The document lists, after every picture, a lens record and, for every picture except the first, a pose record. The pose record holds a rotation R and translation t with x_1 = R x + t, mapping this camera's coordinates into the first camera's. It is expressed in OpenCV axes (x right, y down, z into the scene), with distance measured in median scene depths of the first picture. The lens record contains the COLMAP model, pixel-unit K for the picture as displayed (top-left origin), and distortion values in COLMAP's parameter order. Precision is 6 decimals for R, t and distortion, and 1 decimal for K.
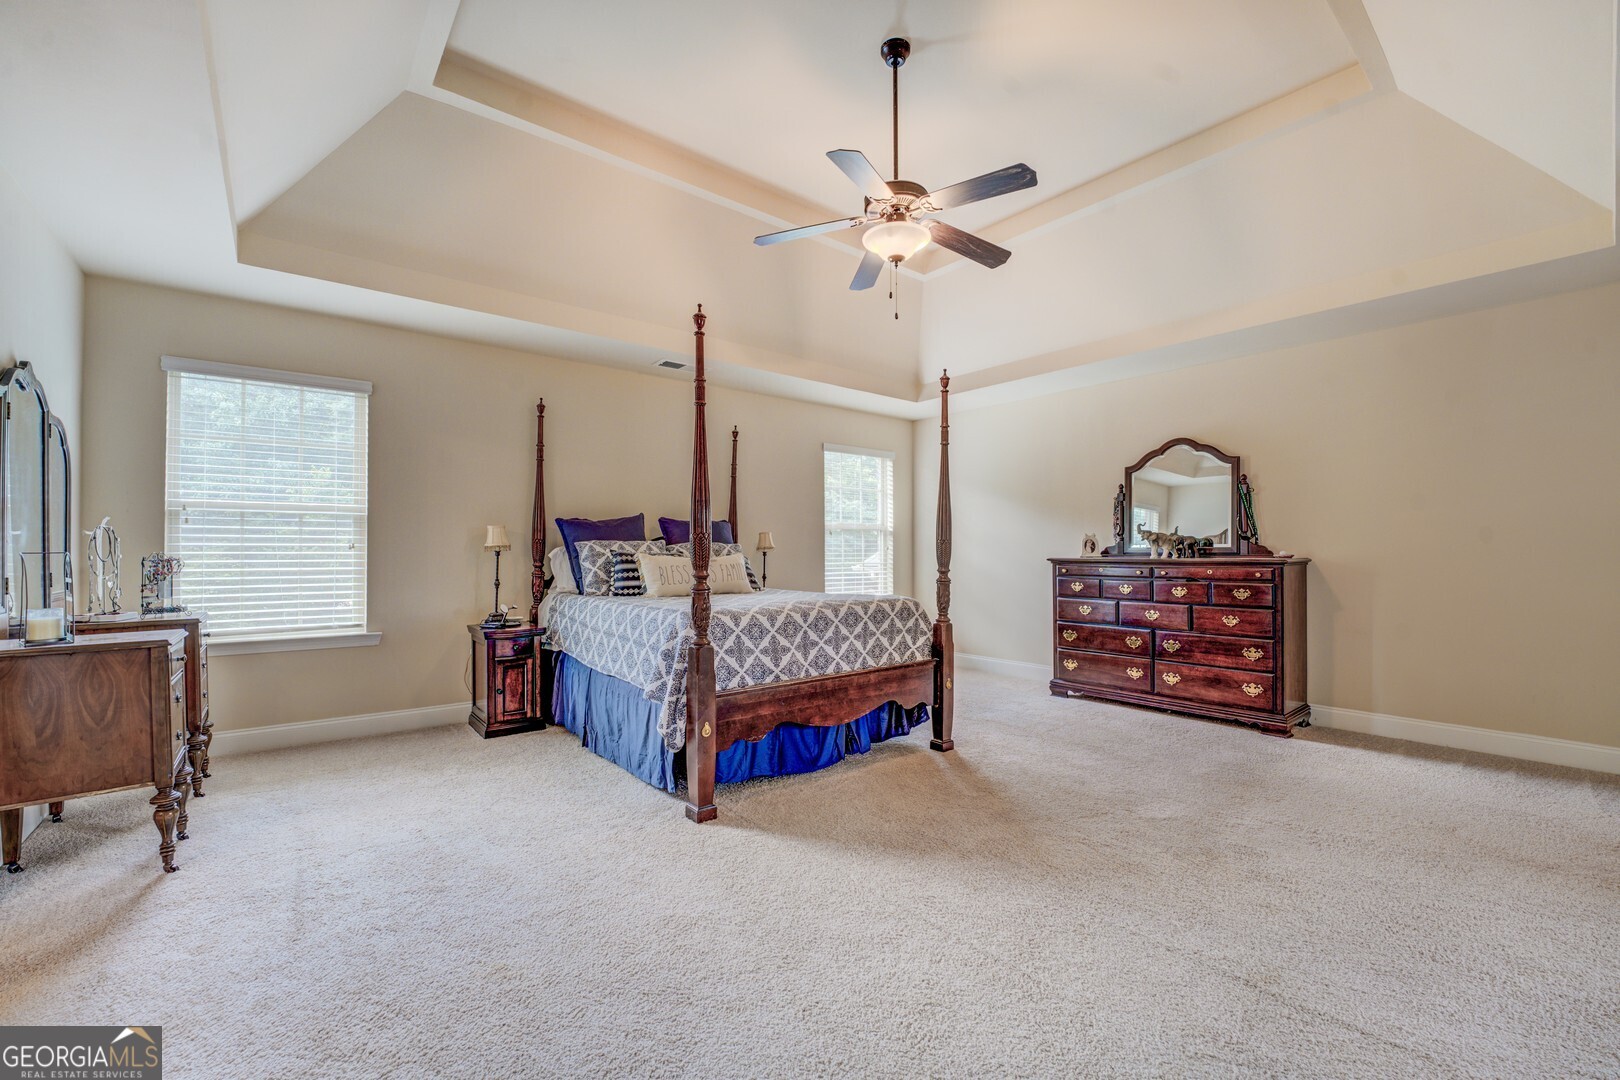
lens RADIAL K [[675.5, 0, 799.2], [0, 675.5, 551.9], [0, 0, 1]] dist [-0.027598, 0.002021]
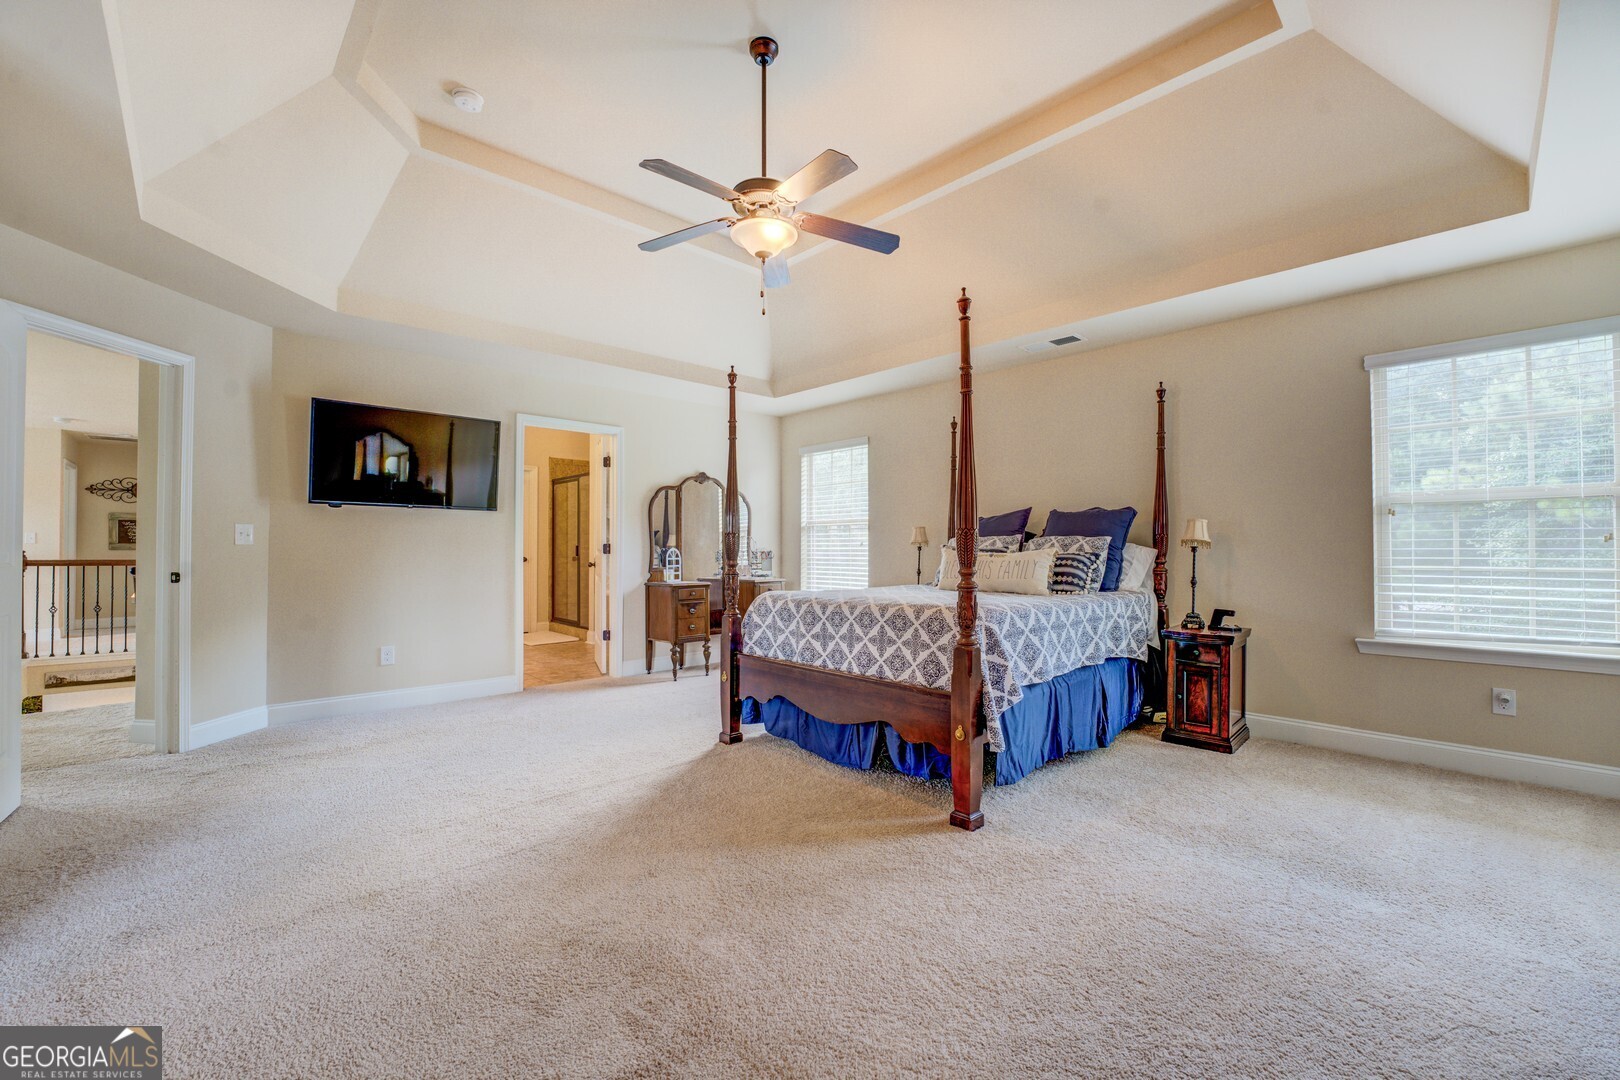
lens RADIAL K [[675.5, 0, 800.5], [0, 675.5, 540.8], [0, 0, 1]] dist [-0.027598, 0.002021]
pose [[0.064539, -0.009937, -0.997866, 0.801568], [-0.002901, 0.999944, -0.010145, 0.001237], [0.997911, 0.003550, 0.064506, 0.686013]]
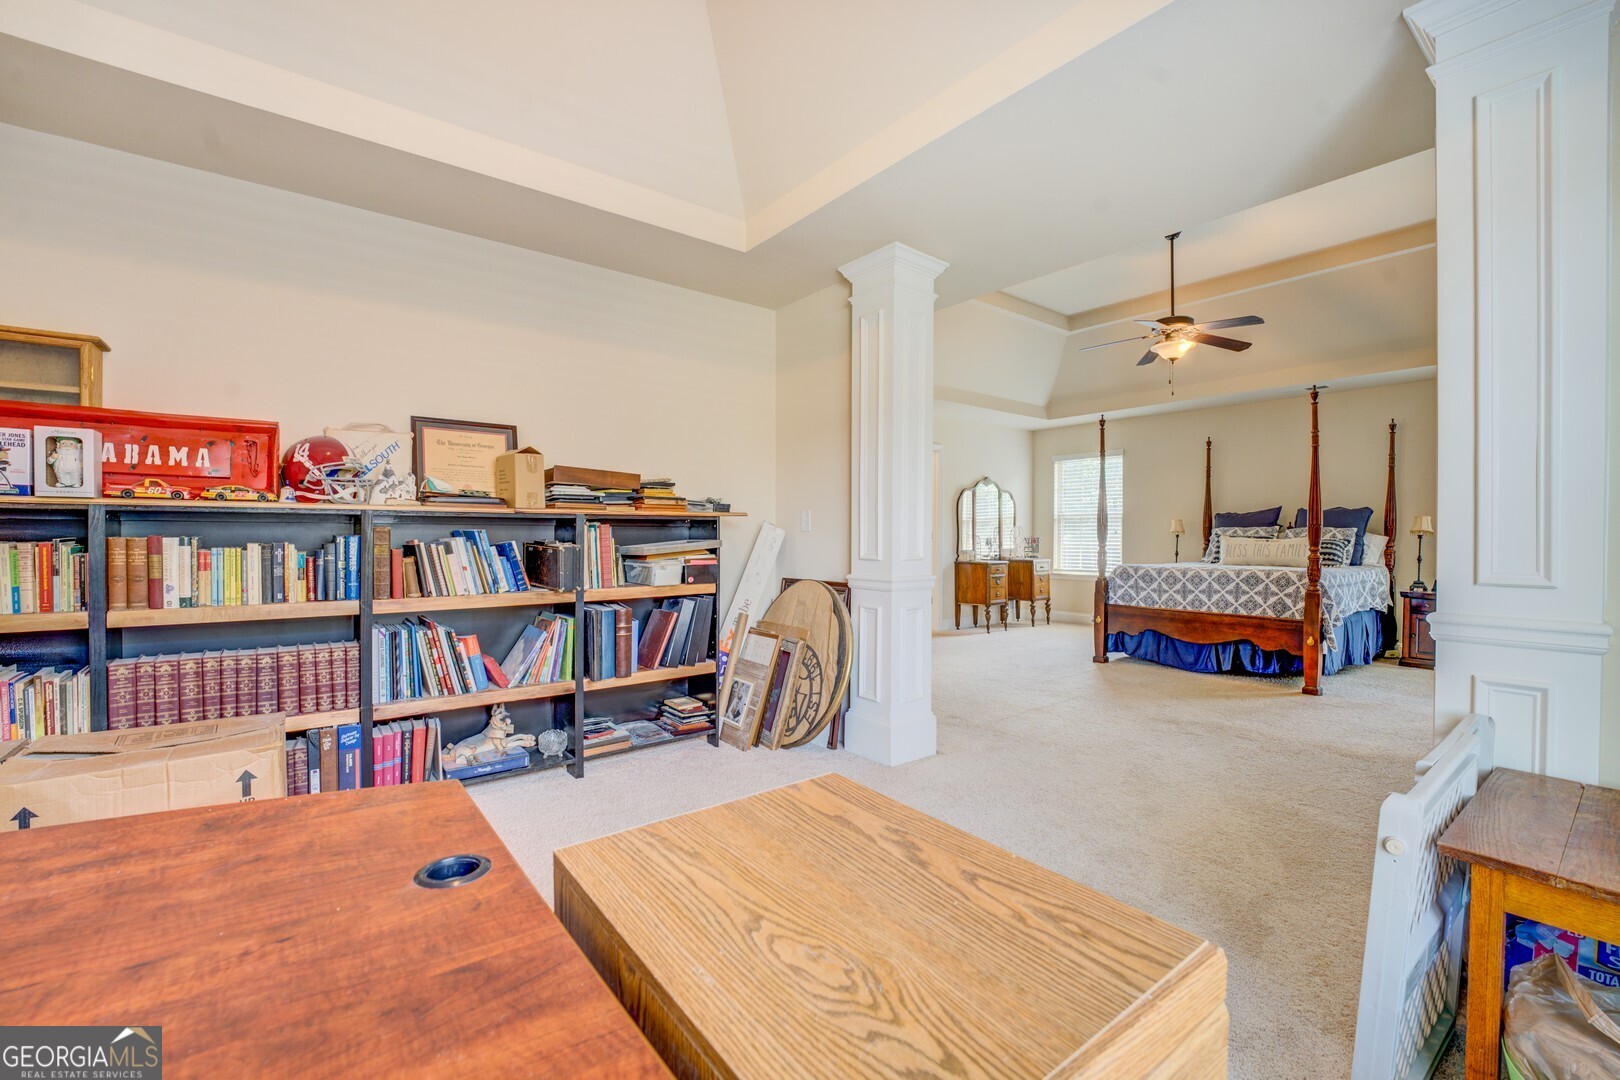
lens RADIAL K [[707.4, 0, 805.5], [0, 707.4, 538.1], [0, 0, 1]] dist [-0.010218, 0.000295]
pose [[-0.005372, 0.006026, -0.999967, 1.328050], [-0.004693, 0.999971, 0.006051, 0.001797], [0.999975, 0.004725, -0.005344, 0.064821]]
